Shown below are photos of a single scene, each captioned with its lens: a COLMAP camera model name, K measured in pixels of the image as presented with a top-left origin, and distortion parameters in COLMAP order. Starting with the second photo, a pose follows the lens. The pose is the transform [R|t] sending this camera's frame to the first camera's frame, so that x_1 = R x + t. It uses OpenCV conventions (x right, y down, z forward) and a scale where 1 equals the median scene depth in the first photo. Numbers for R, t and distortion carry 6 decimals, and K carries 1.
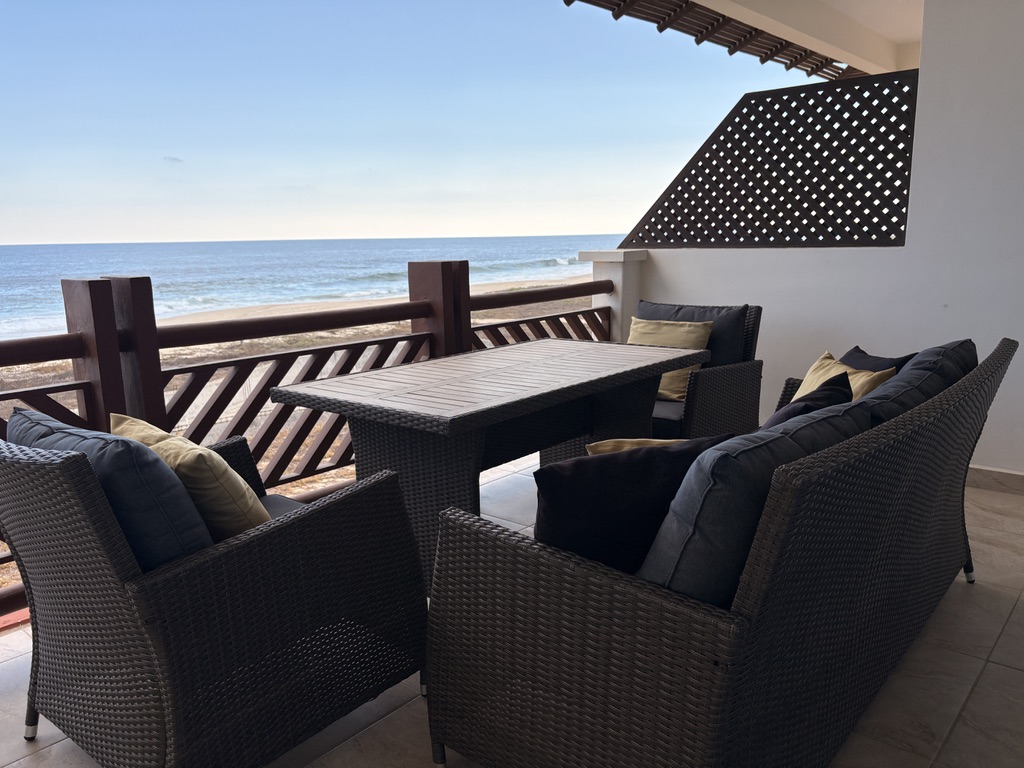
lens RADIAL K [[778.0, 0, 521.9], [0, 778.0, 383.5], [0, 0, 1]] dist [0.042720, -0.043775]
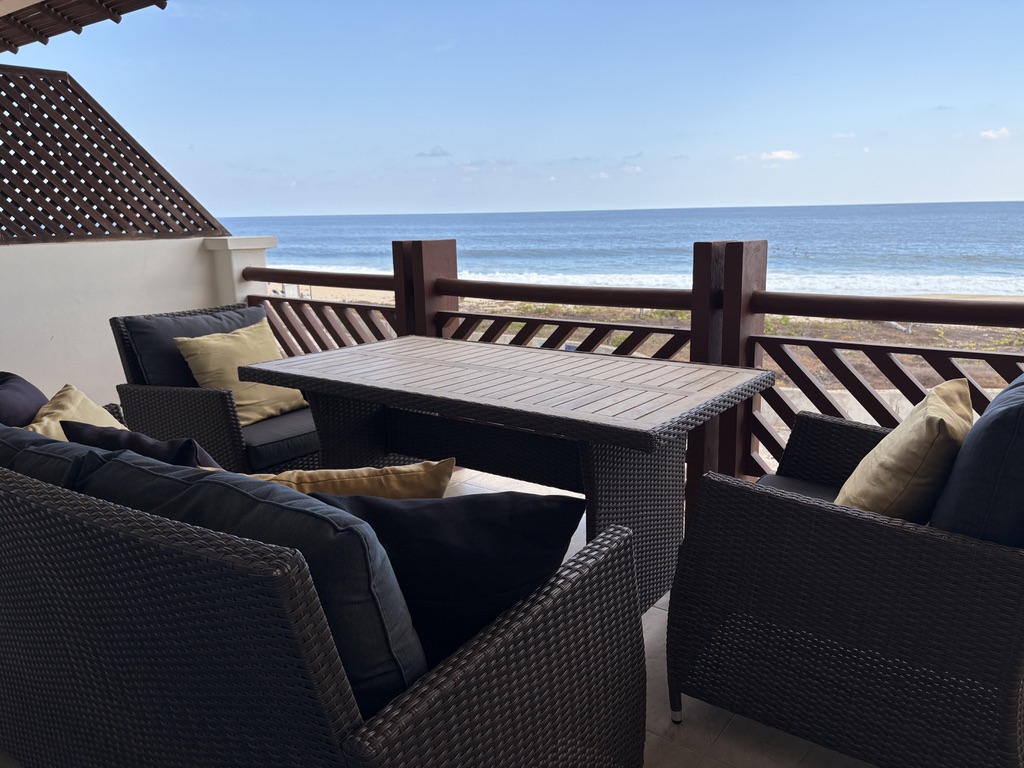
lens RADIAL K [[778.0, 0, 516.4], [0, 778.0, 383.2], [0, 0, 1]] dist [0.042720, -0.043775]
pose [[0.075569, 0.229692, -0.970325, 0.785828], [-0.171082, 0.961664, 0.214318, -0.183193], [0.982354, 0.149809, 0.111969, 0.876576]]
